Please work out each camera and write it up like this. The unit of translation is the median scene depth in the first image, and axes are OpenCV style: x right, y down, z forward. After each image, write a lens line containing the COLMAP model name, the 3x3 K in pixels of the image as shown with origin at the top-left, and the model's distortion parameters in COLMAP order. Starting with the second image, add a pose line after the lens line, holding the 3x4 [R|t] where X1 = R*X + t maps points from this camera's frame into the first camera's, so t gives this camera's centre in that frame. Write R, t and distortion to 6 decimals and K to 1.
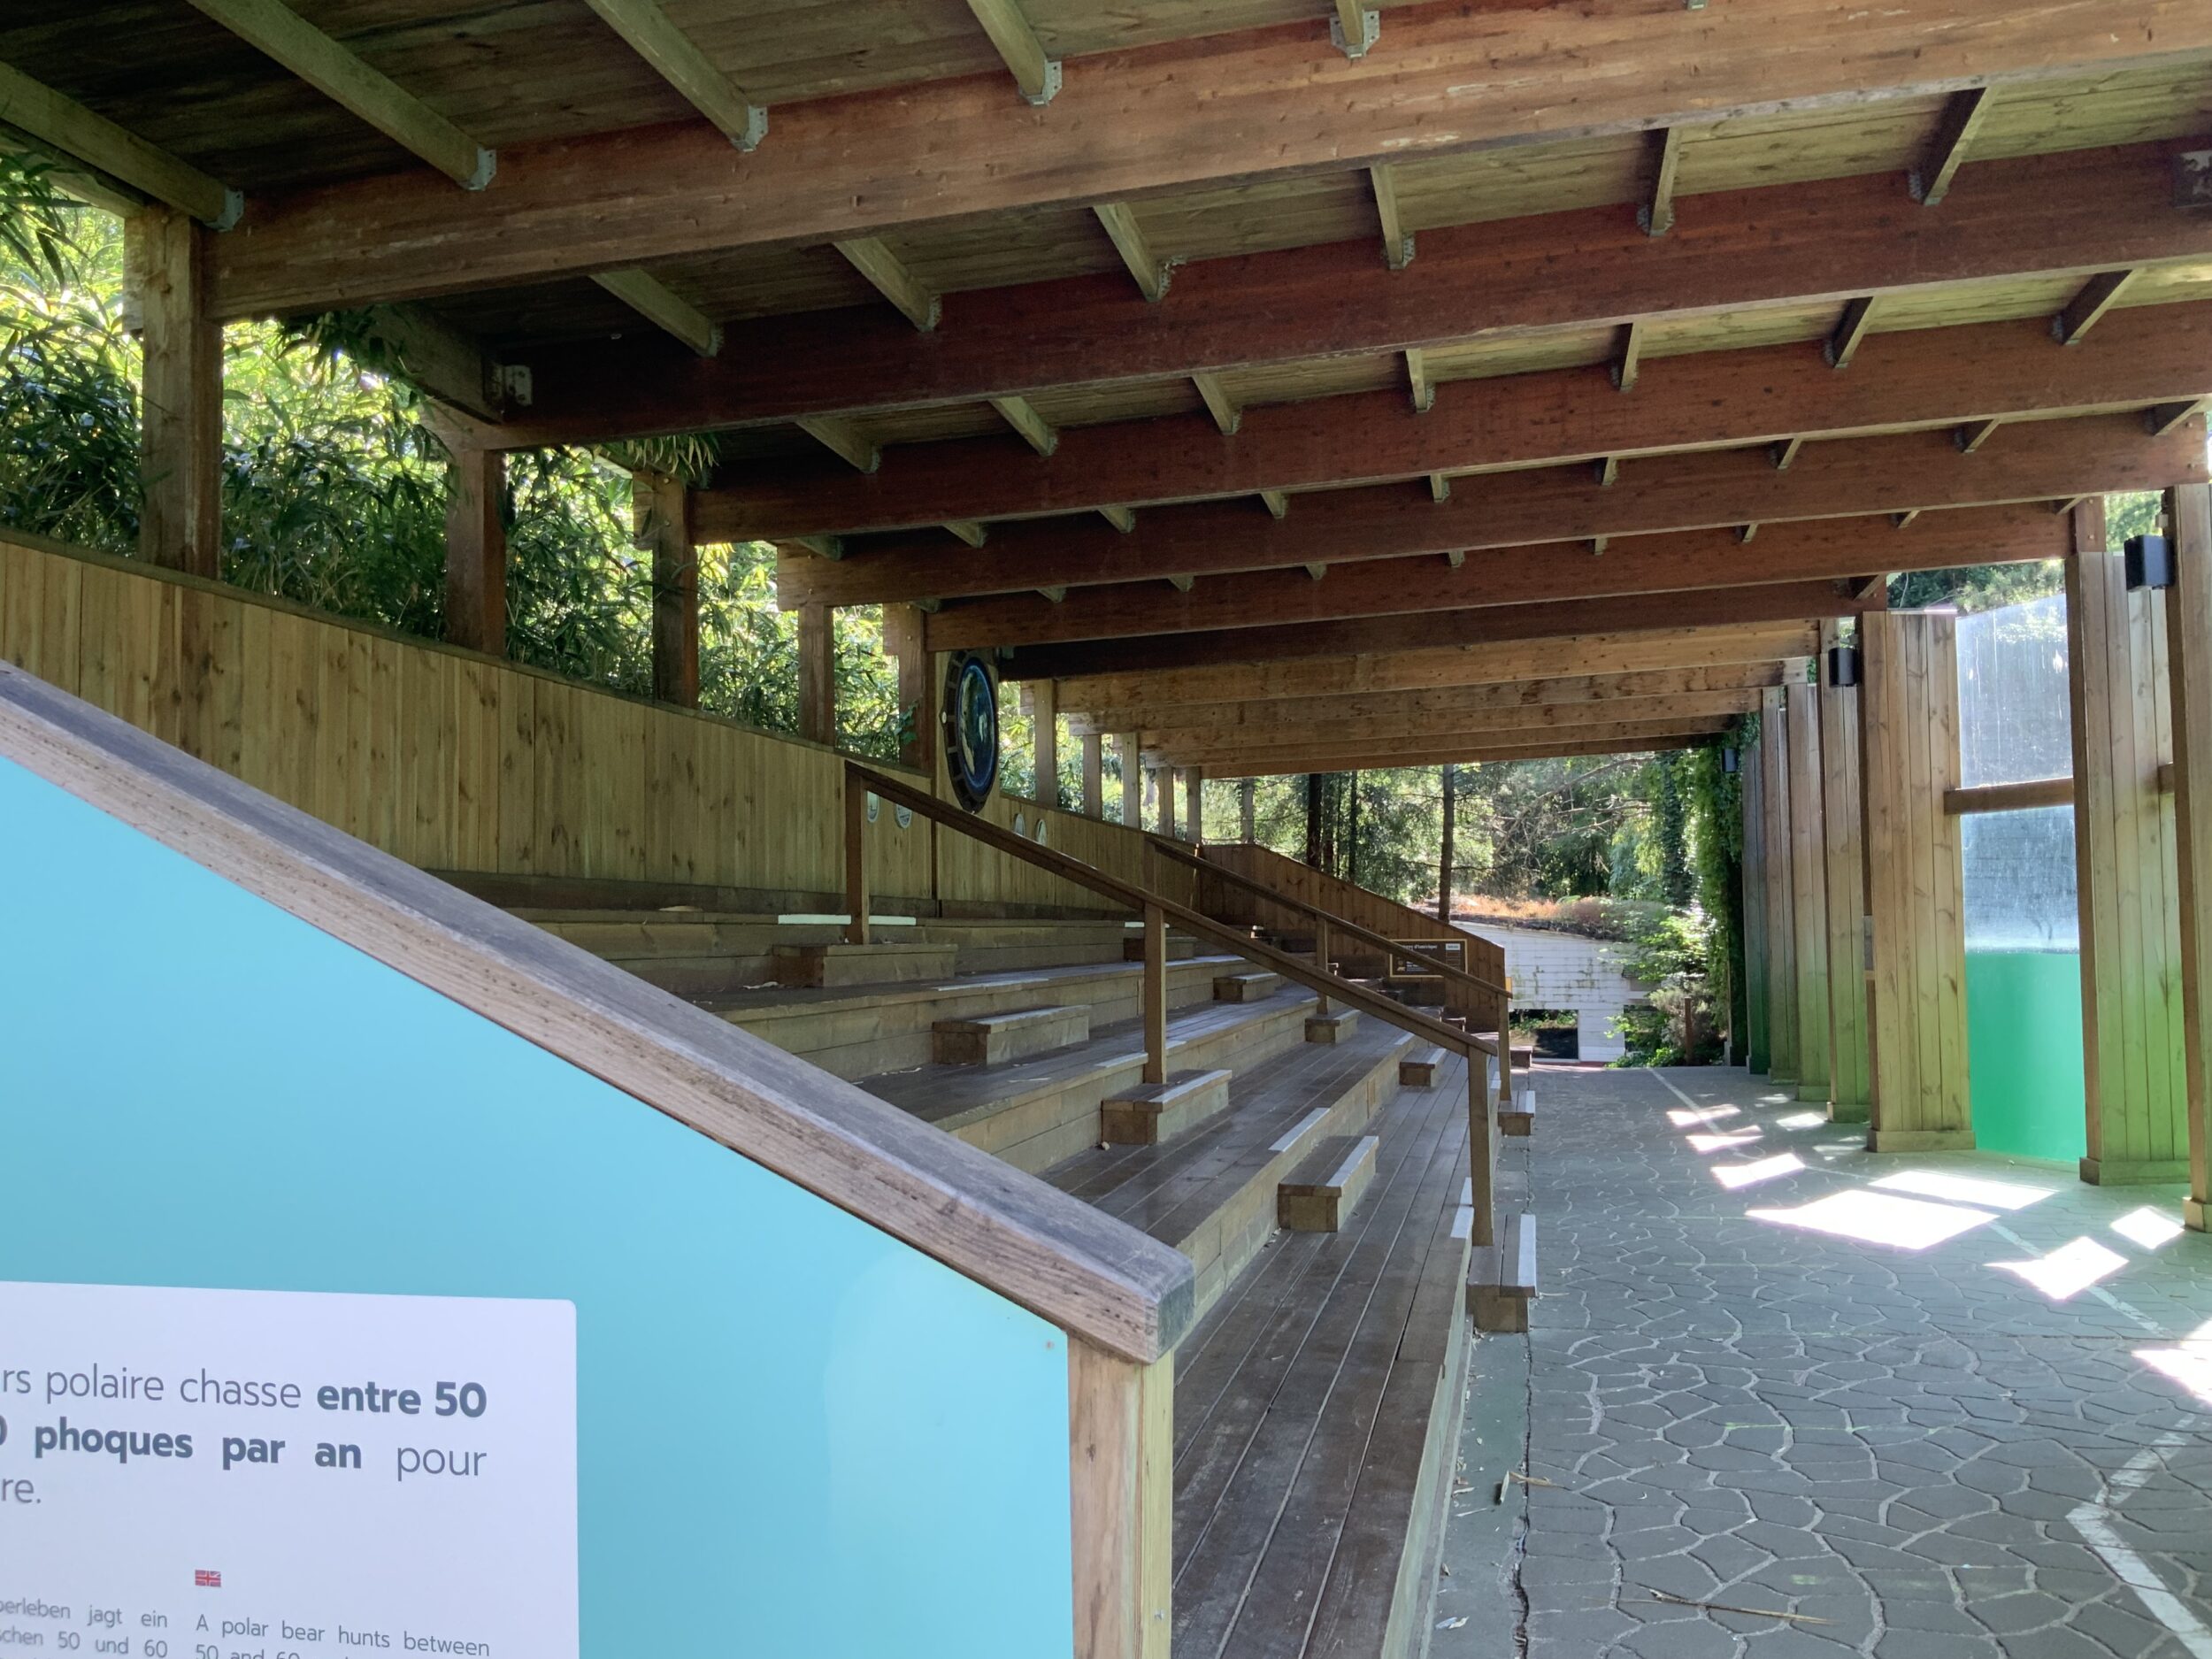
lens RADIAL K [[1786.9, 0, 1106.0], [0, 1786.9, 829.5], [0, 0, 1]] dist [0.123147, -0.264767]
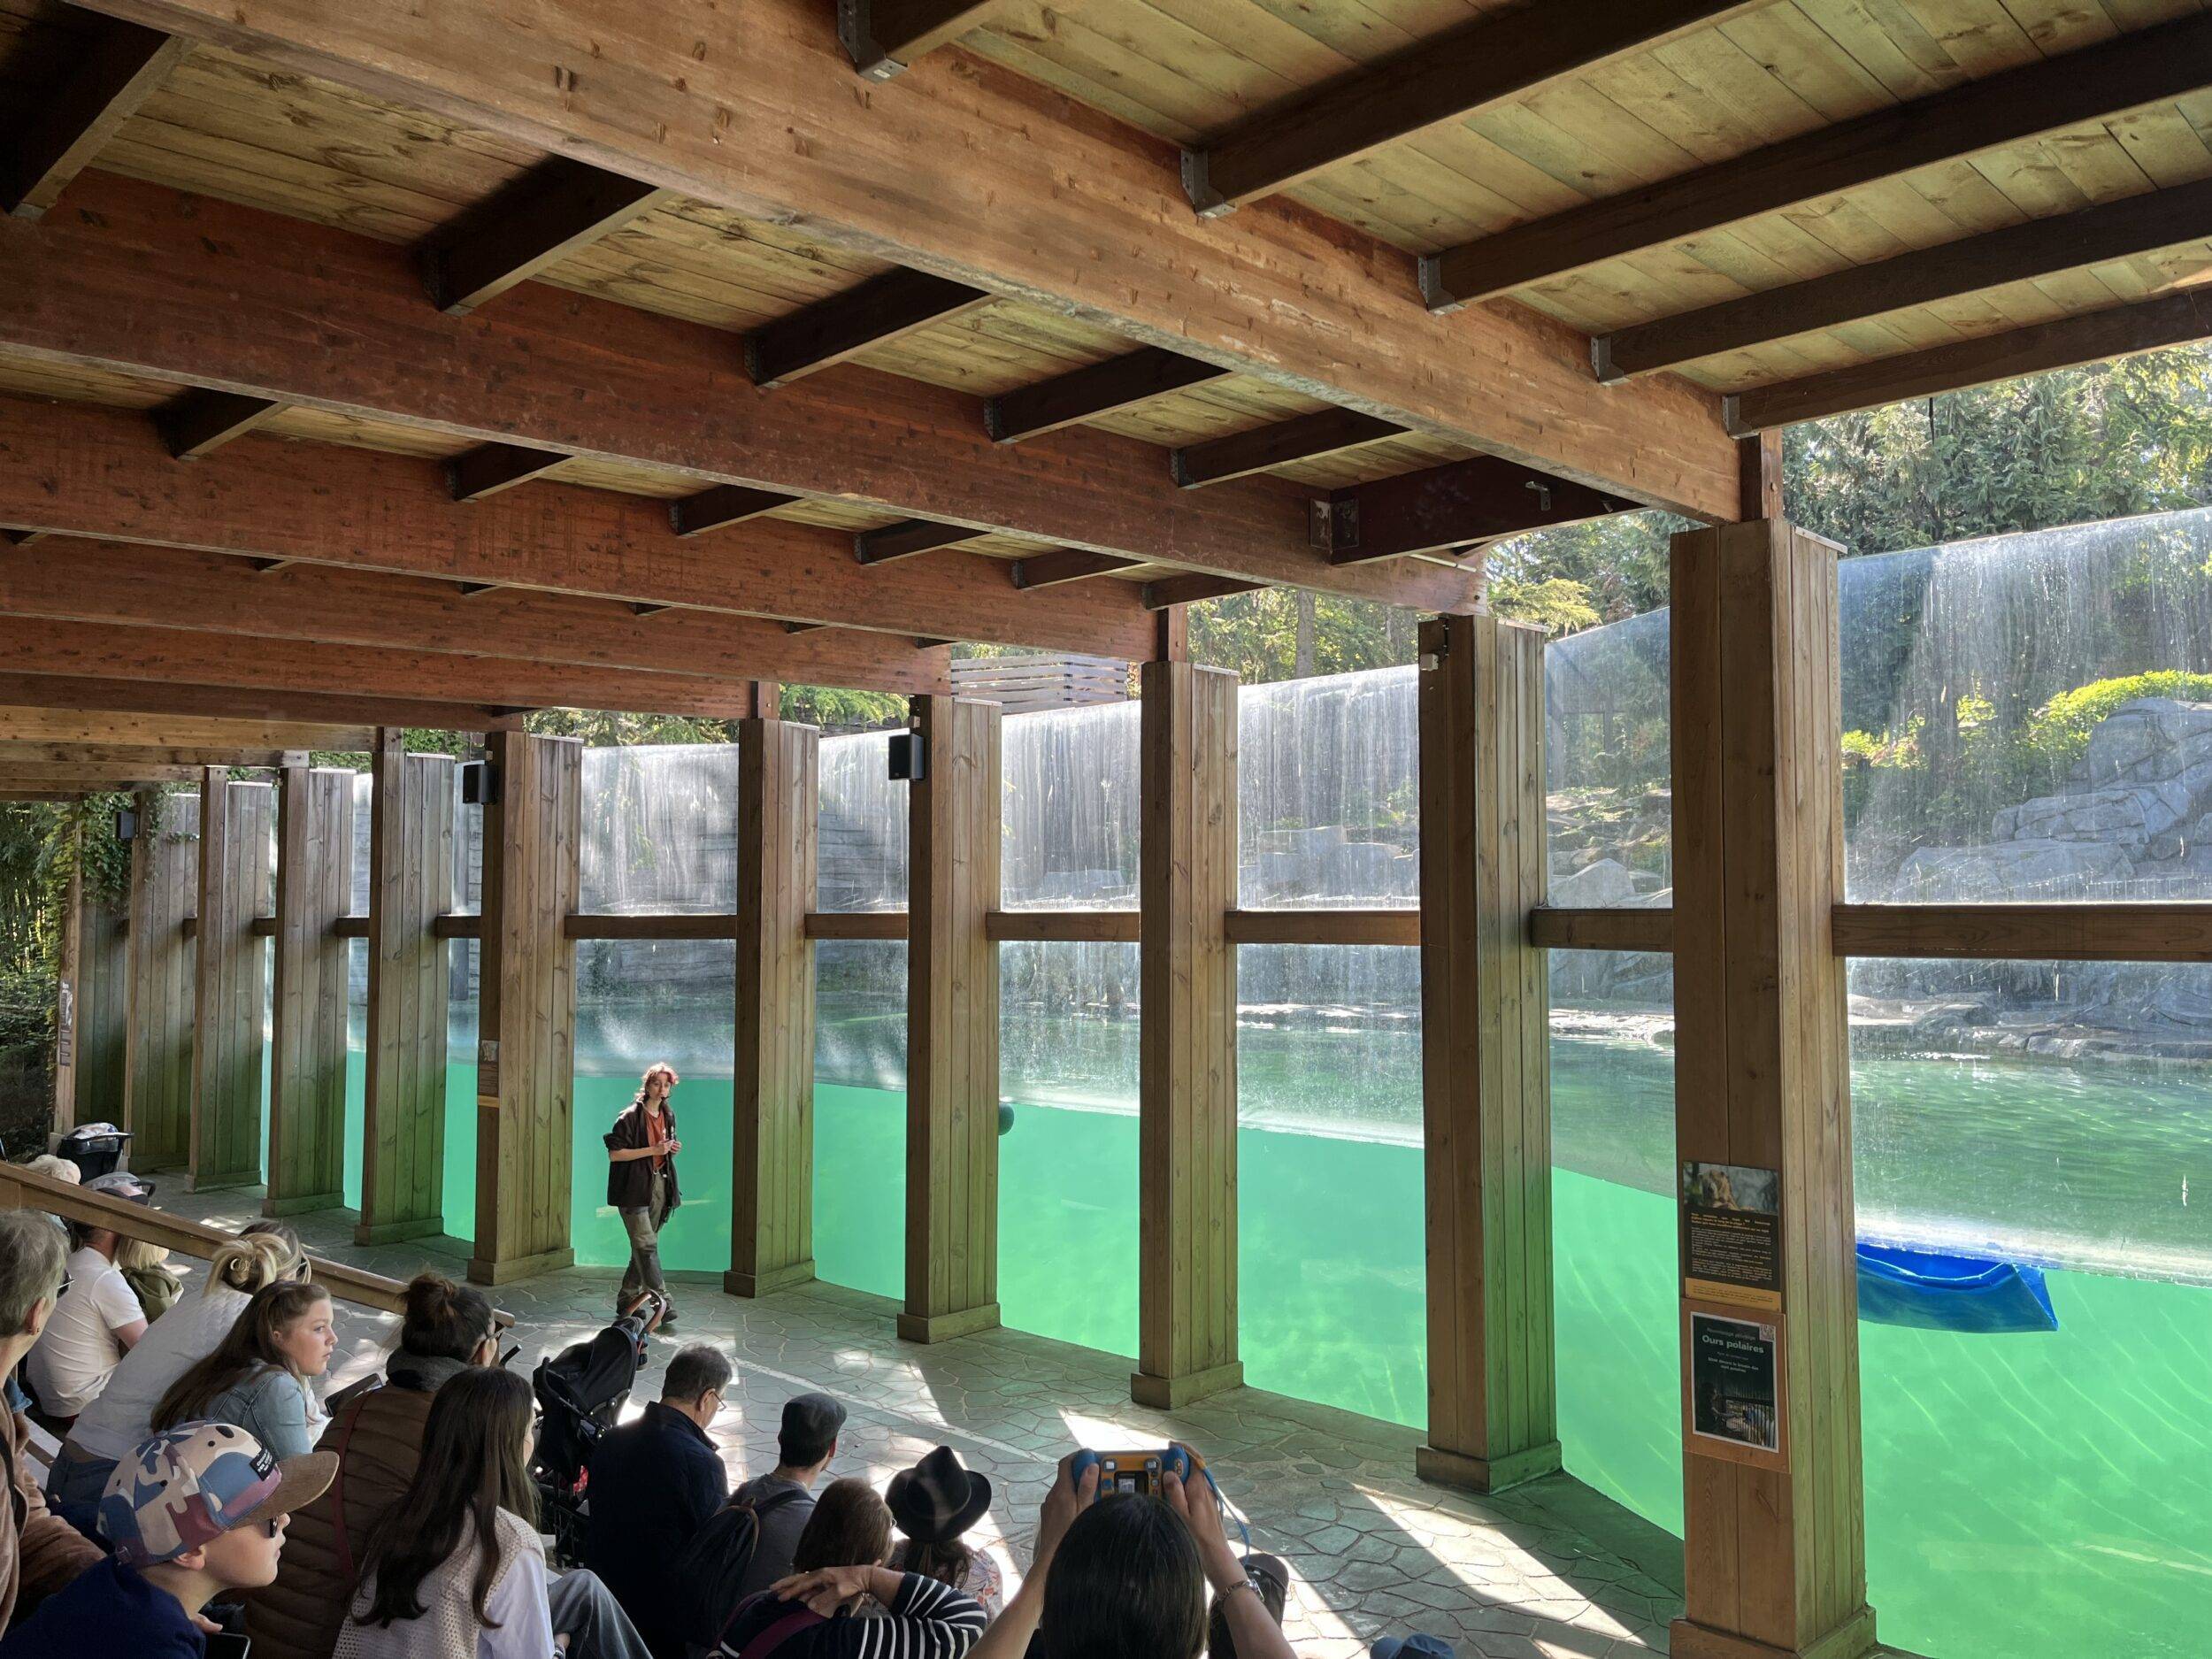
lens RADIAL K [[1651.6, 0, 1106.0], [0, 1651.6, 829.5], [0, 0, 1]] dist [0.012651, -0.002550]
pose [[0.501110, 0.053833, 0.863708, -0.192019], [-0.052762, 0.998107, -0.031598, -0.056191], [-0.863774, -0.029737, 0.503001, 0.271214]]
